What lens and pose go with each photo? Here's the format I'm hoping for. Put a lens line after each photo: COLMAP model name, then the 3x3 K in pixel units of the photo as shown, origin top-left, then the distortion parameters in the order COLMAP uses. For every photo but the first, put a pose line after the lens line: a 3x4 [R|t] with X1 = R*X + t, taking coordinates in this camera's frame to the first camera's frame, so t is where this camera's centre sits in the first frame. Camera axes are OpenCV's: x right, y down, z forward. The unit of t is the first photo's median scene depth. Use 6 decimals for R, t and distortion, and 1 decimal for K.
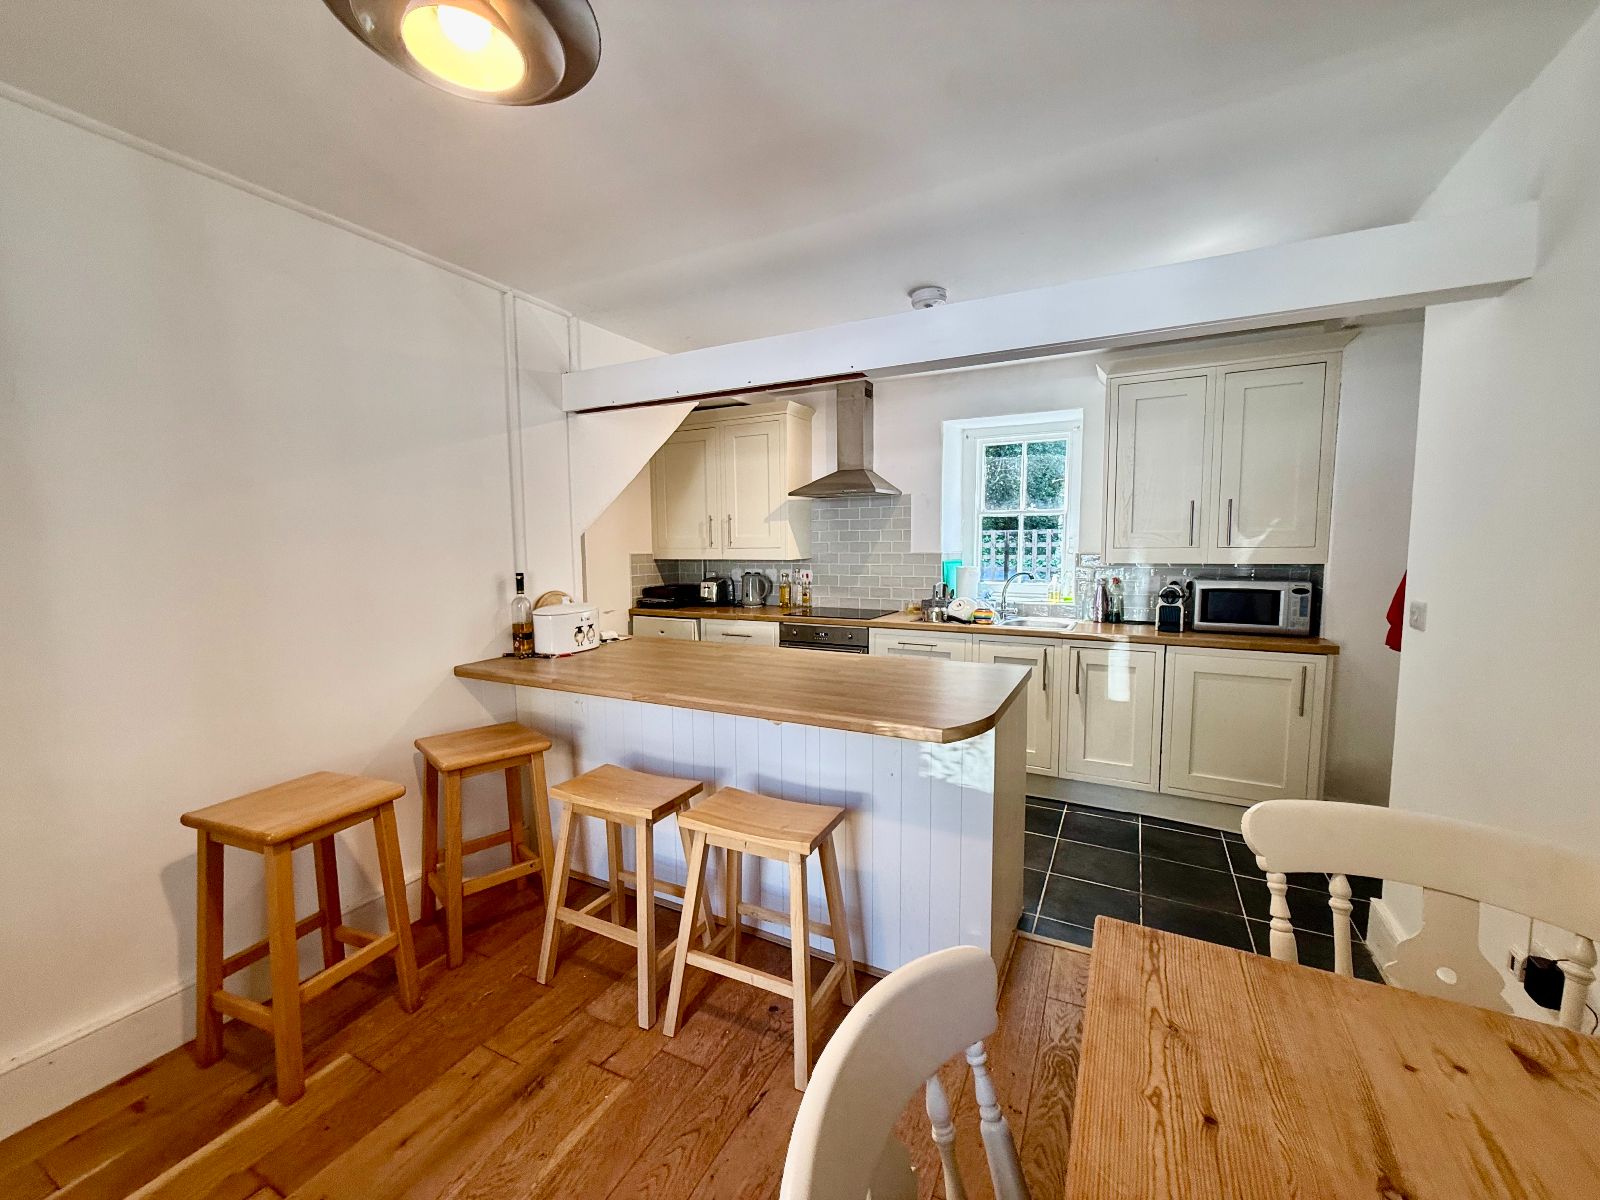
lens RADIAL K [[640.2, 0, 805.8], [0, 640.2, 601.5], [0, 0, 1]] dist [0.002232, 0.000104]
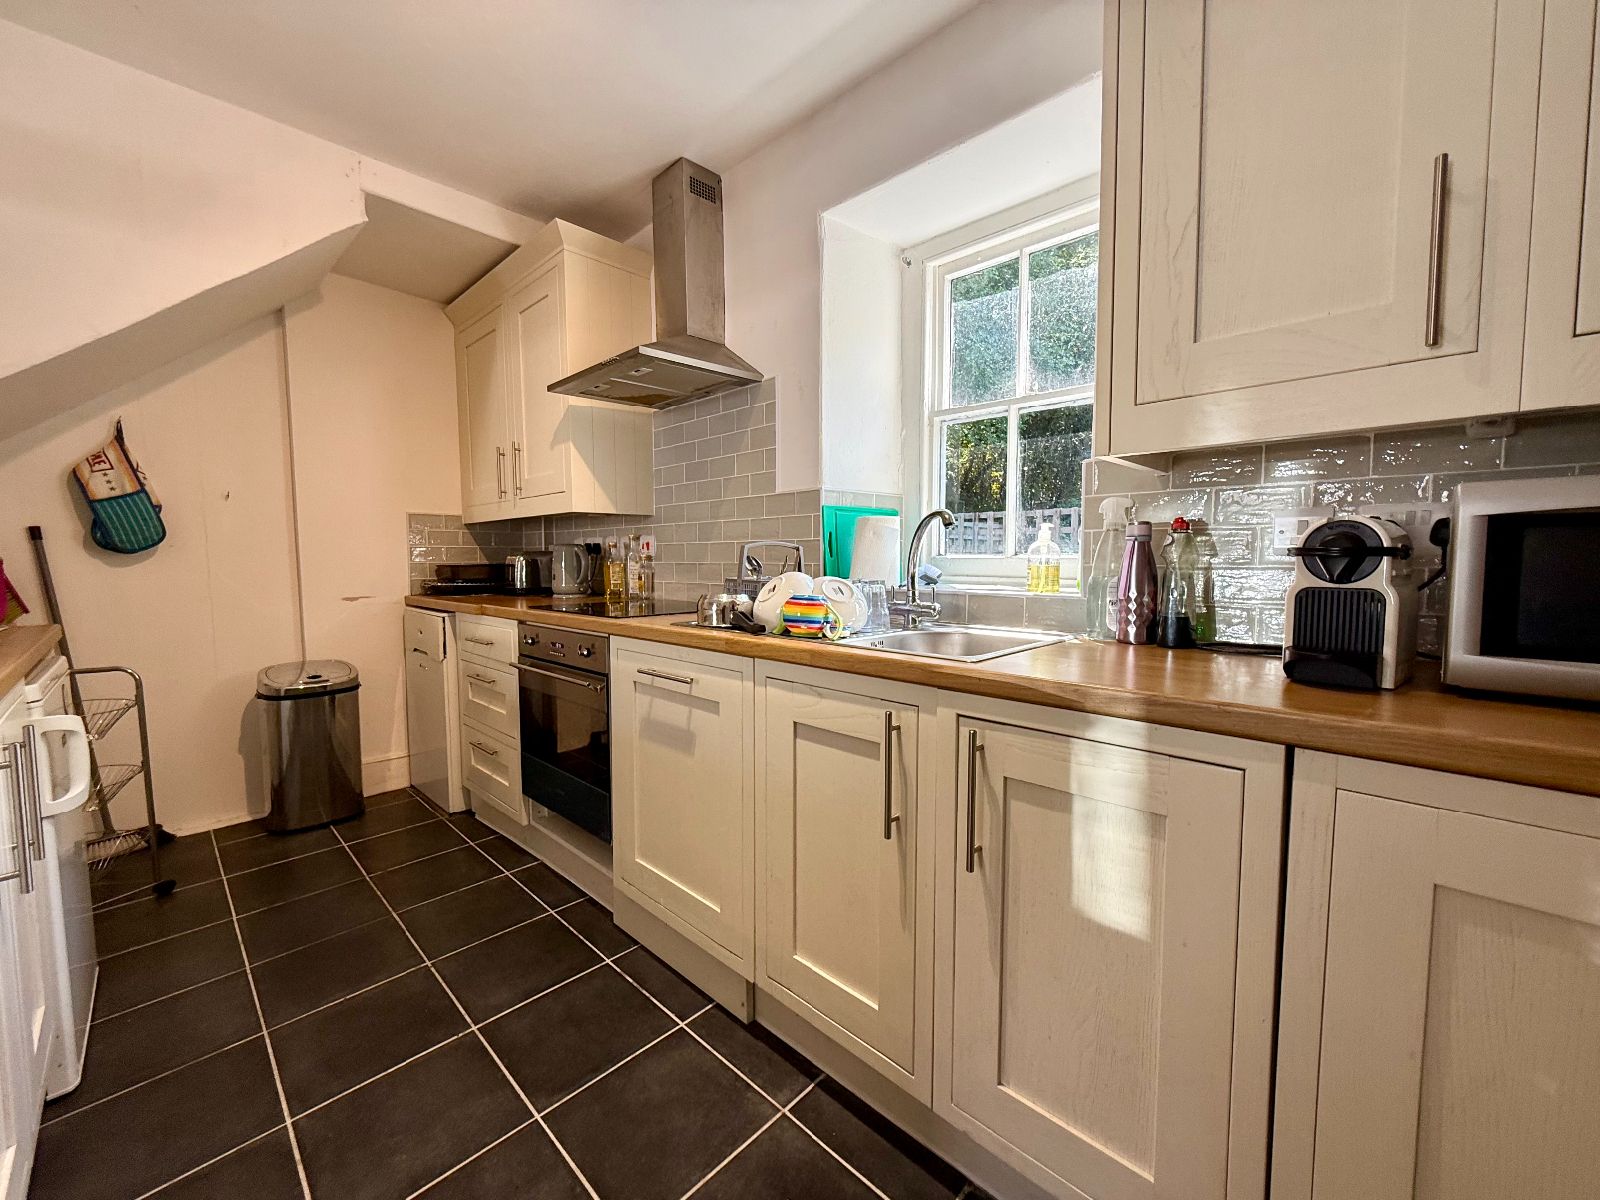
lens RADIAL K [[640.2, 0, 804.8], [0, 640.2, 594.8], [0, 0, 1]] dist [0.002232, 0.000104]
pose [[0.957007, 0.020604, -0.289331, 0.392818], [-0.029690, 0.999193, -0.027050, 0.020640], [0.288540, 0.034477, 0.956847, 0.617885]]
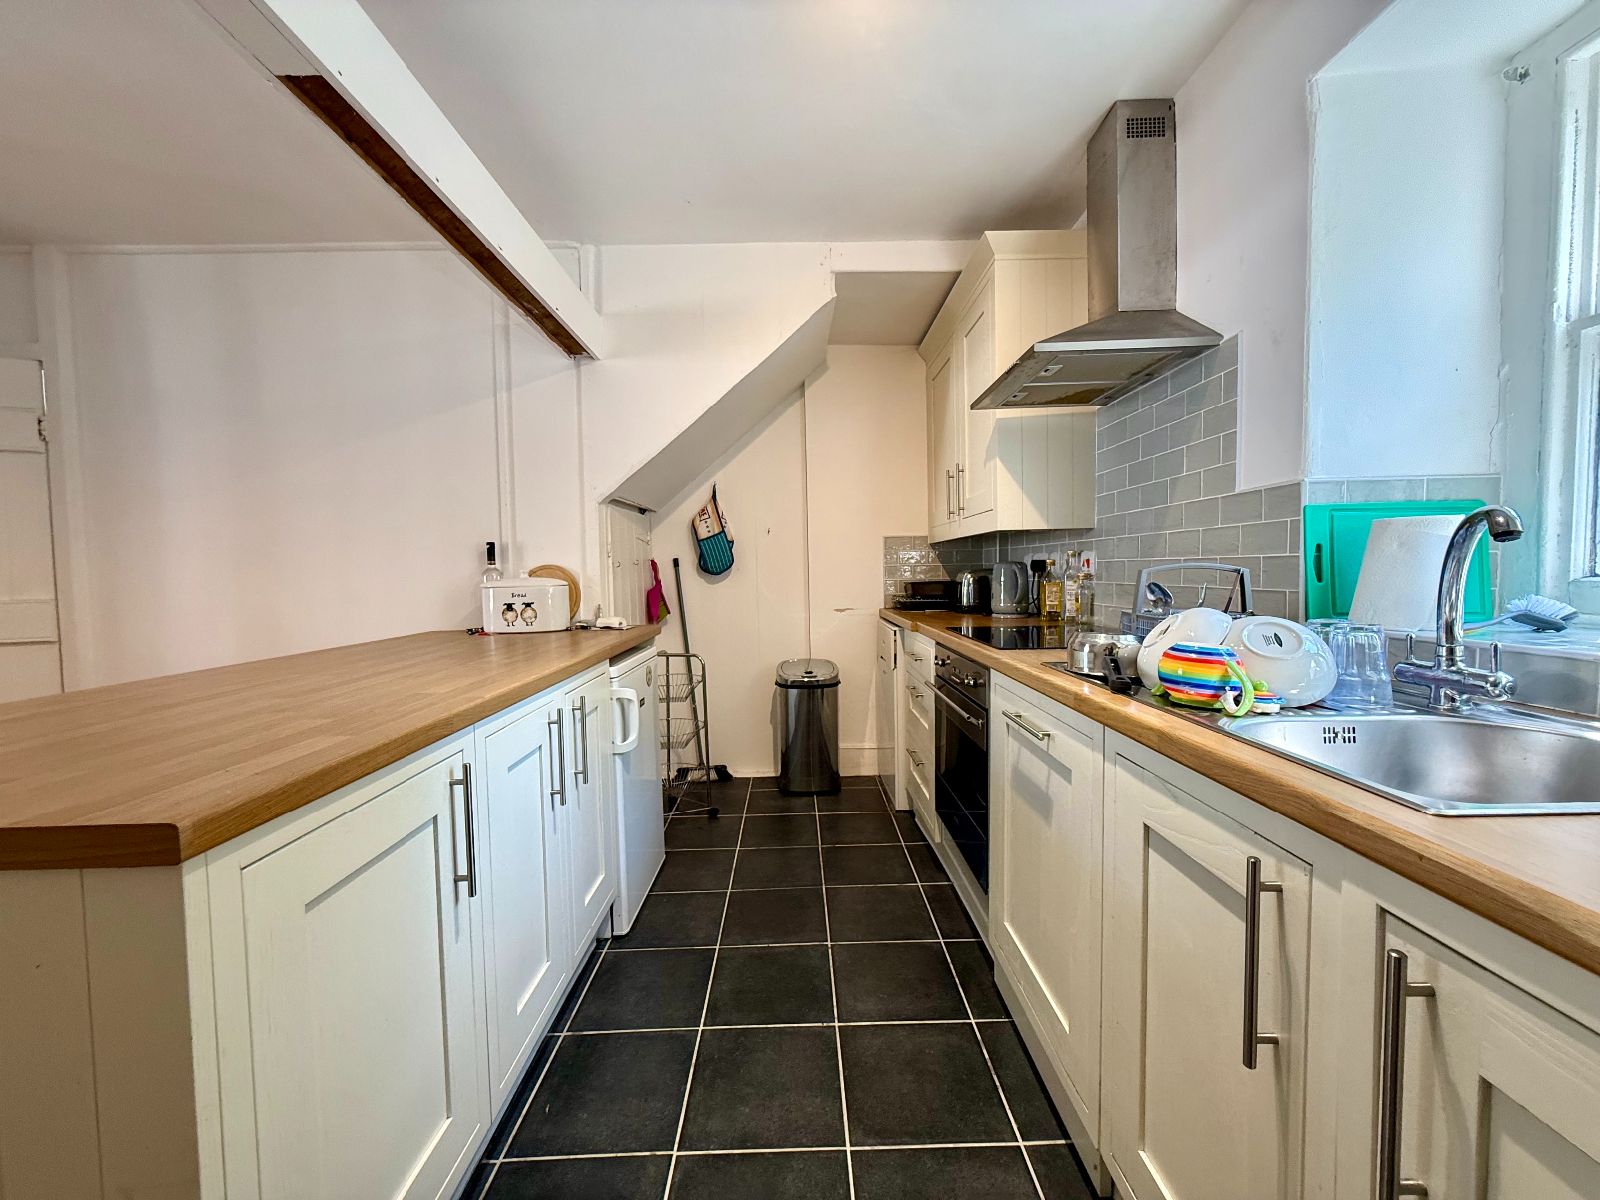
lens RADIAL K [[640.2, 0, 800.7], [0, 640.2, 596.6], [0, 0, 1]] dist [0.002232, 0.000104]
pose [[0.463382, 0.036705, -0.885398, 0.444704], [-0.067353, 0.997711, 0.006111, -0.001232], [0.883595, 0.056802, 0.464794, 0.715590]]
